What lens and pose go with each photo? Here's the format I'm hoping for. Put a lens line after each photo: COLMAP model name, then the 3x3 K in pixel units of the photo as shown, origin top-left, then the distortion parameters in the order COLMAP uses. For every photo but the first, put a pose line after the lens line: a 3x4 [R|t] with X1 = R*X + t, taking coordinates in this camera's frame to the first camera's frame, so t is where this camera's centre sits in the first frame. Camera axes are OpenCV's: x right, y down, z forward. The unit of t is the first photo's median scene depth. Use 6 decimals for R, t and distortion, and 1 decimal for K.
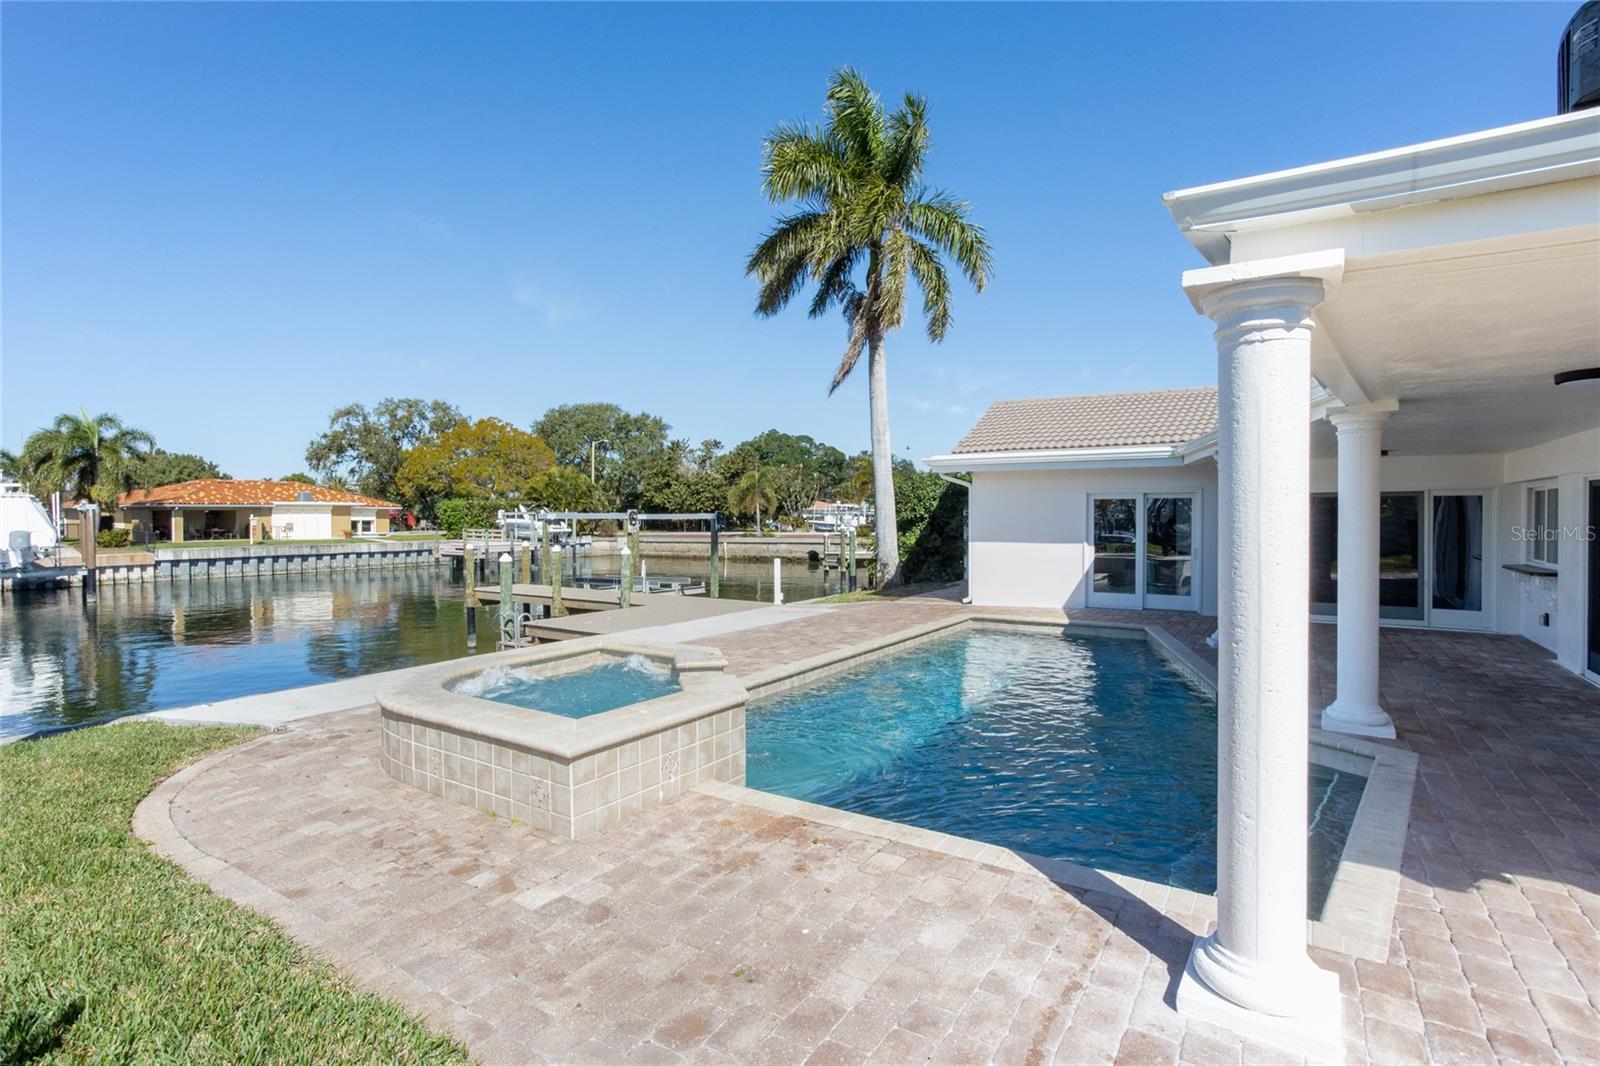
lens RADIAL K [[775.1, 0, 796.8], [0, 775.1, 537.9], [0, 0, 1]] dist [-0.018255, 0.012876]
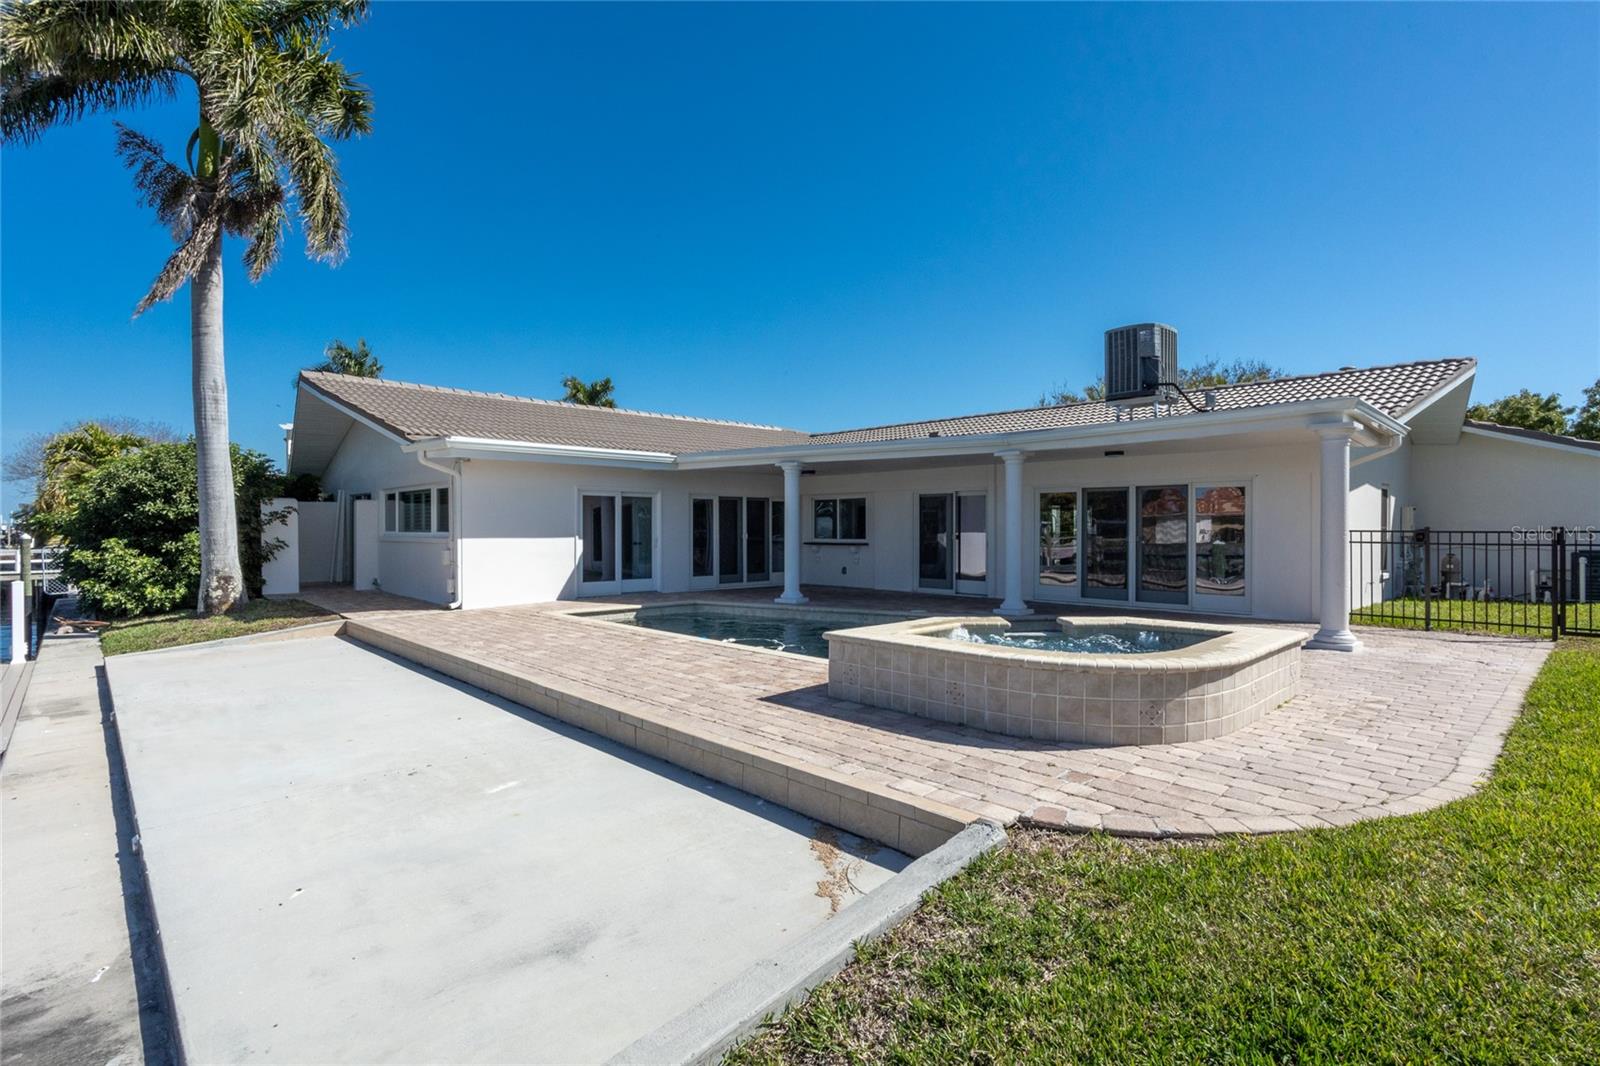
lens RADIAL K [[775.1, 0, 803.8], [0, 775.1, 528.3], [0, 0, 1]] dist [-0.018255, 0.012876]
pose [[0.221364, 0.002249, 0.975189, -0.139603], [0.028337, 0.999560, -0.008738, 0.003196], [-0.974779, 0.029569, 0.221203, 0.111999]]
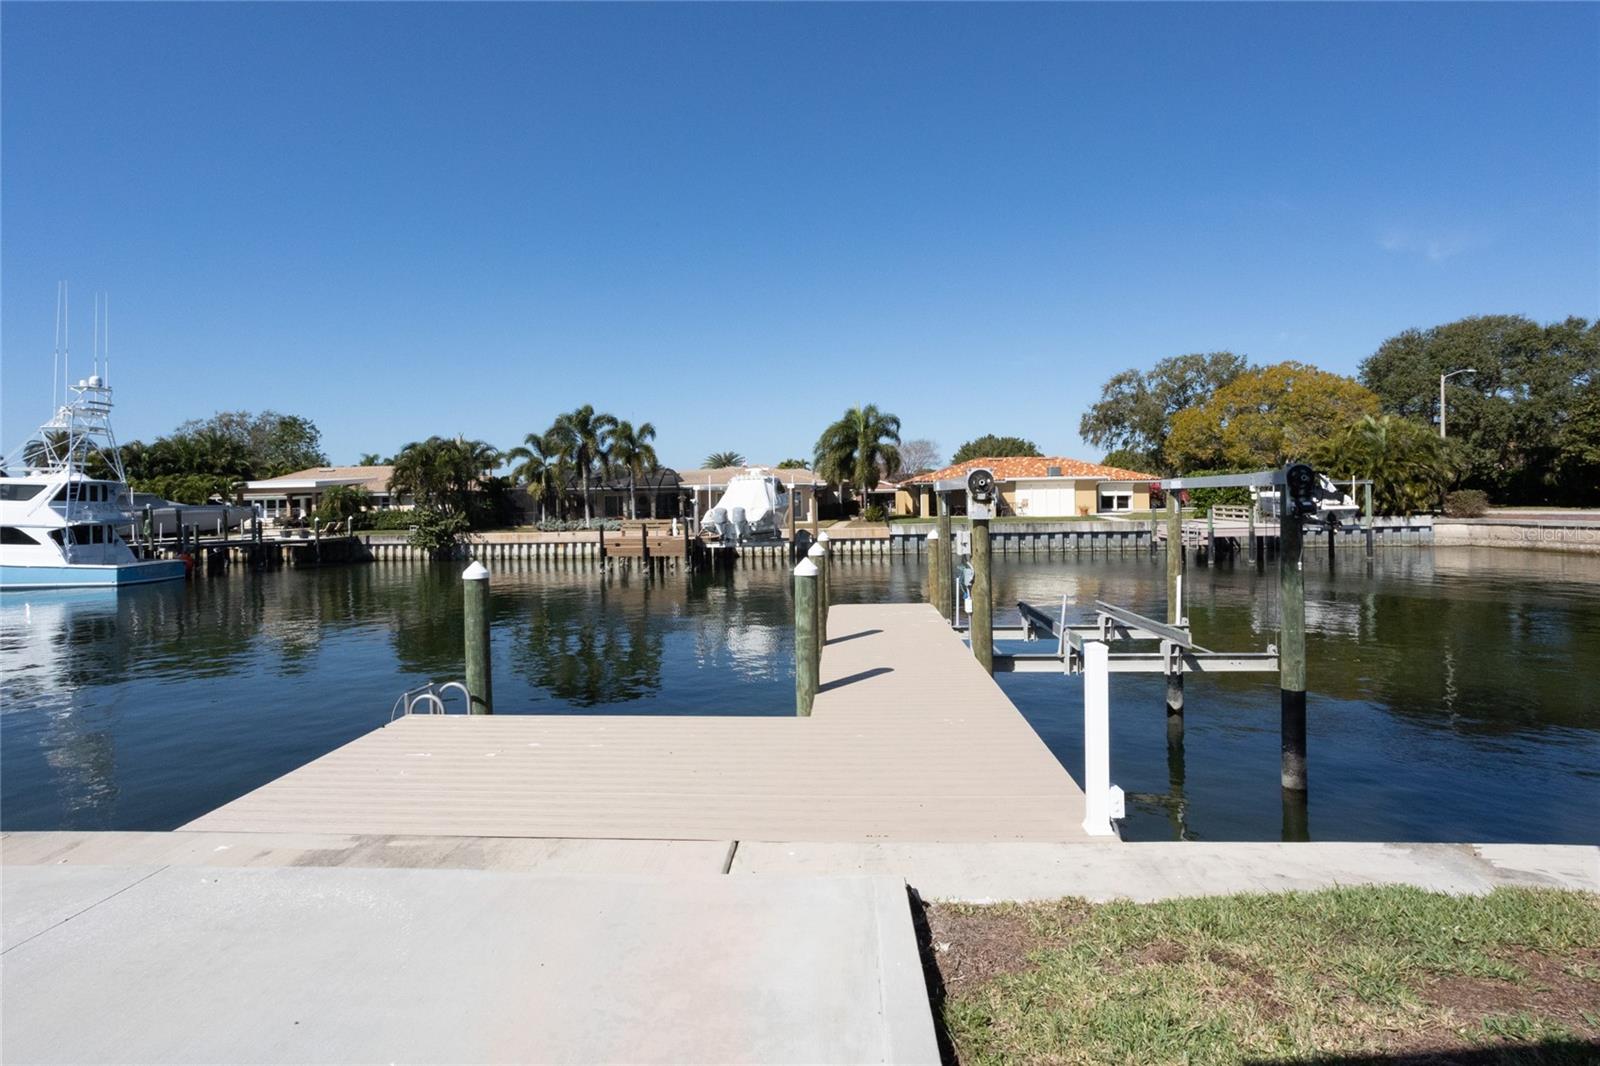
lens RADIAL K [[775.1, 0, 805.7], [0, 775.1, 501.1], [0, 0, 1]] dist [-0.018255, 0.012876]
pose [[0.501778, -0.002645, -0.864993, 0.048571], [-0.009429, 0.999919, -0.008527, -0.006024], [0.864945, 0.012435, 0.501712, 0.269963]]
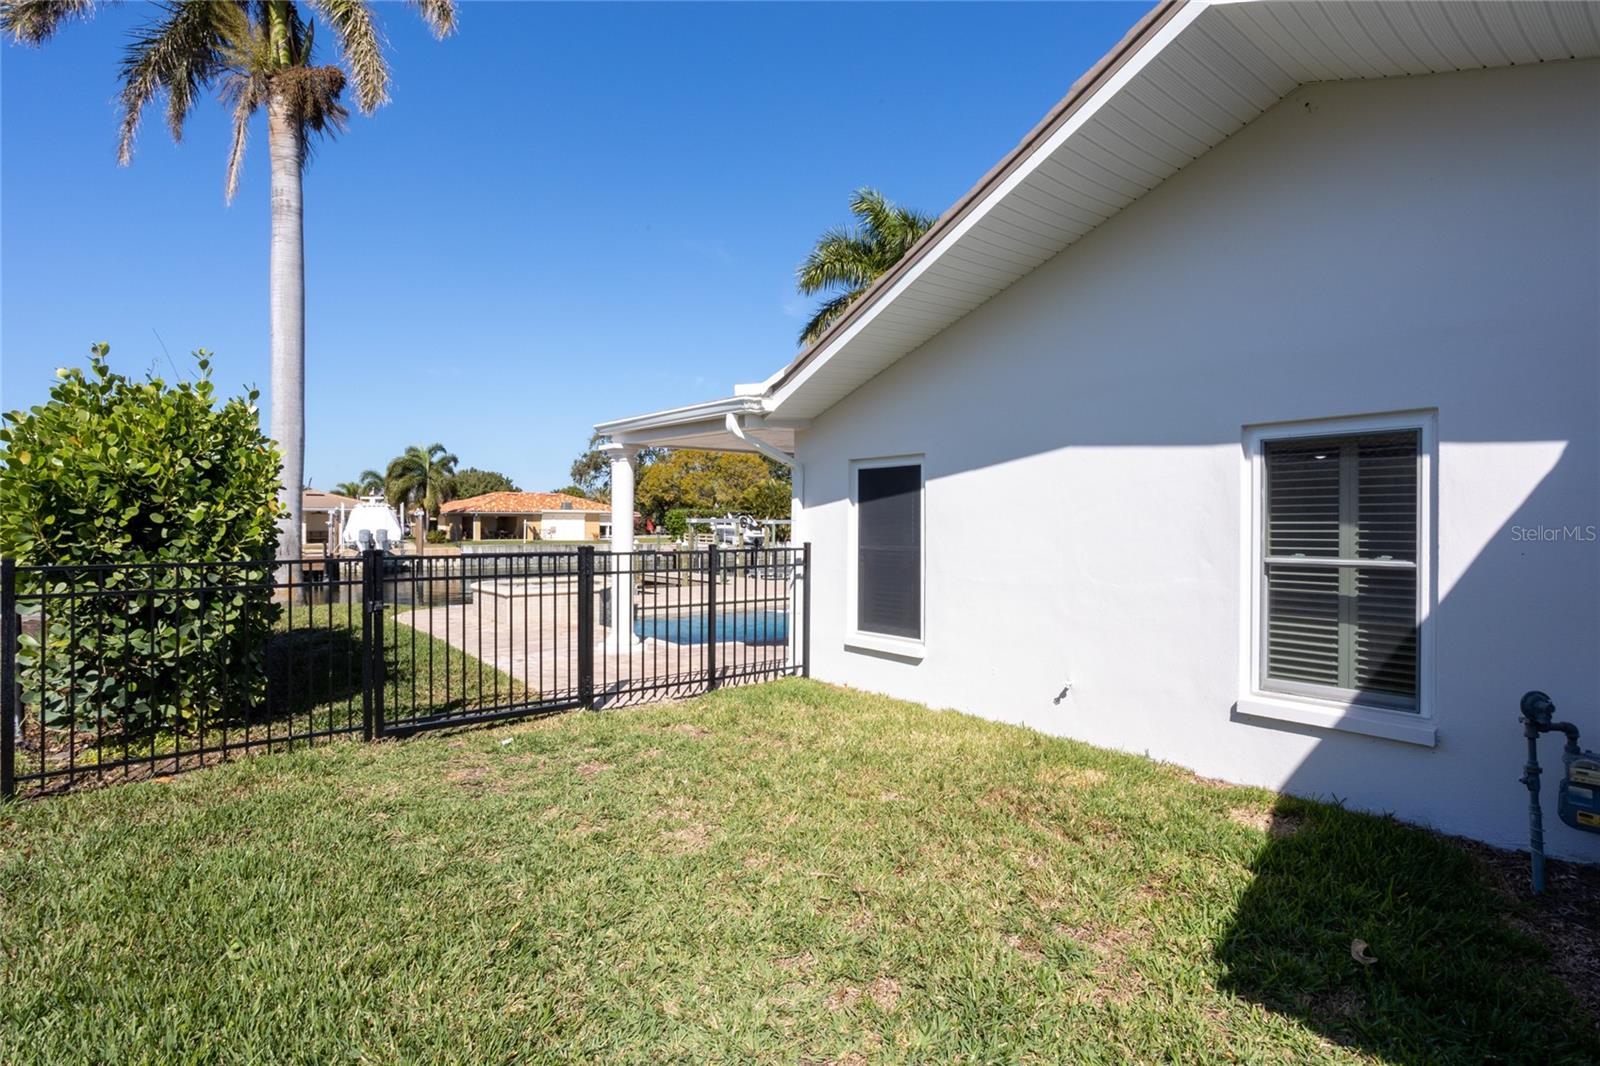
lens RADIAL K [[802.2, 0, 792.8], [0, 802.2, 536.8], [0, 0, 1]] dist [-0.026645, -0.000107]
pose [[0.949324, 0.012717, -0.314041, 0.114891], [-0.017533, 0.999768, -0.012515, 0.005964], [0.313809, 0.017386, 0.949327, -0.105371]]
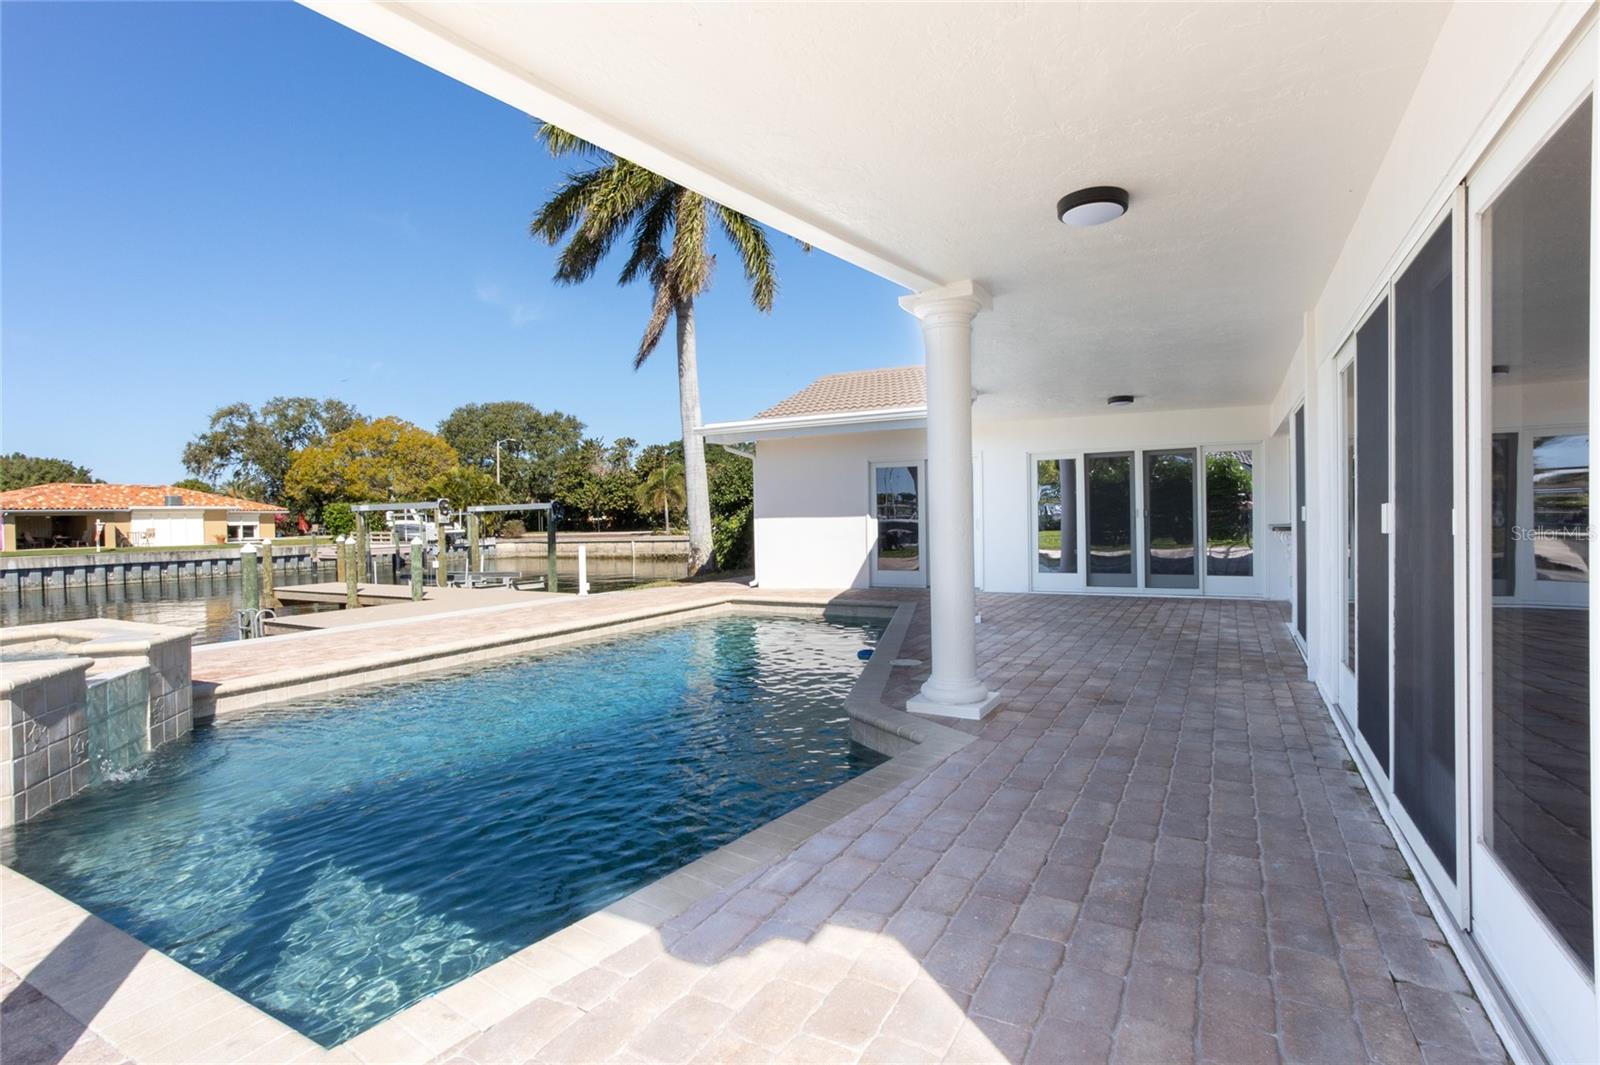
lens RADIAL K [[775.1, 0, 791.3], [0, 775.1, 525.4], [0, 0, 1]] dist [-0.018255, 0.012876]
pose [[0.997792, -0.017817, 0.063979, 0.053569], [0.018975, 0.999666, -0.017538, 0.007518], [-0.063645, 0.018713, 0.997797, 0.022733]]
